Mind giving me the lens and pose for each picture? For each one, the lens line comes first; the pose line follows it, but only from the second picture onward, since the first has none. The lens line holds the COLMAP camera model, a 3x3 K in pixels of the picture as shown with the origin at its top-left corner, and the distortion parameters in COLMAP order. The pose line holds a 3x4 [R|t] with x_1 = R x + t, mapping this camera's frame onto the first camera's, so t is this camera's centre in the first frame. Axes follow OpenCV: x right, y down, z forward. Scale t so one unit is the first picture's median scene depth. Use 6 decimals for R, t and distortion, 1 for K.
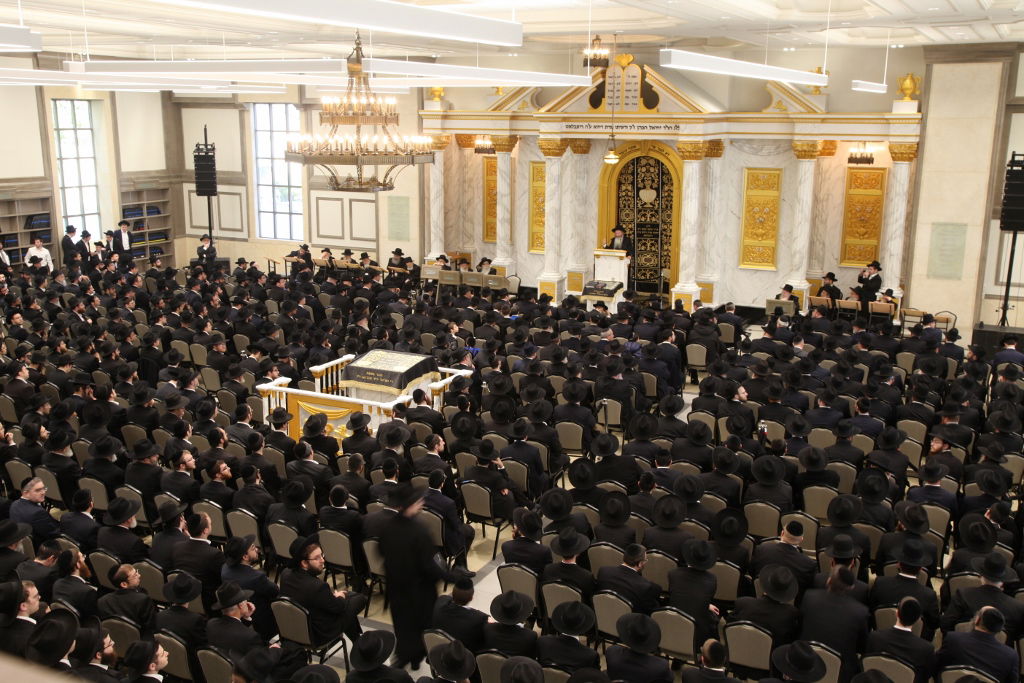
lens RADIAL K [[1018.0, 0, 510.4], [0, 1018.0, 343.8], [0, 0, 1]] dist [0.108009, 0.000000]
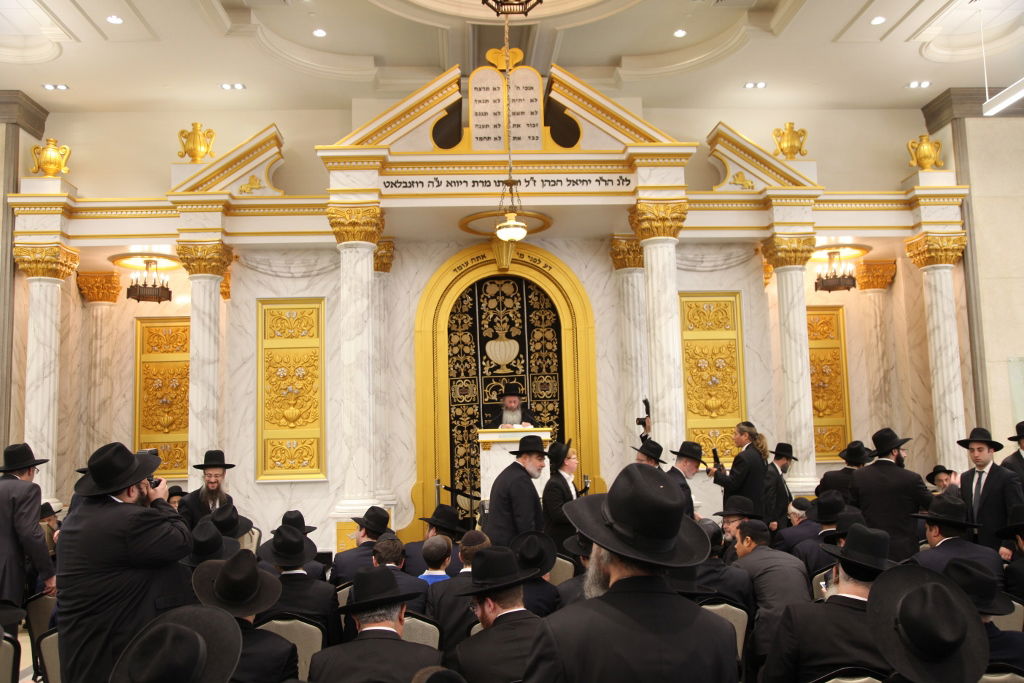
lens RADIAL K [[876.9, 0, 515.0], [0, 876.9, 346.2], [0, 0, 1]] dist [-0.010841, 0.016635]
pose [[0.876783, 0.017569, 0.480565, -0.082411], [0.137789, 0.948253, -0.286060, -0.014815], [-0.460723, 0.317029, 0.828992, 0.621037]]
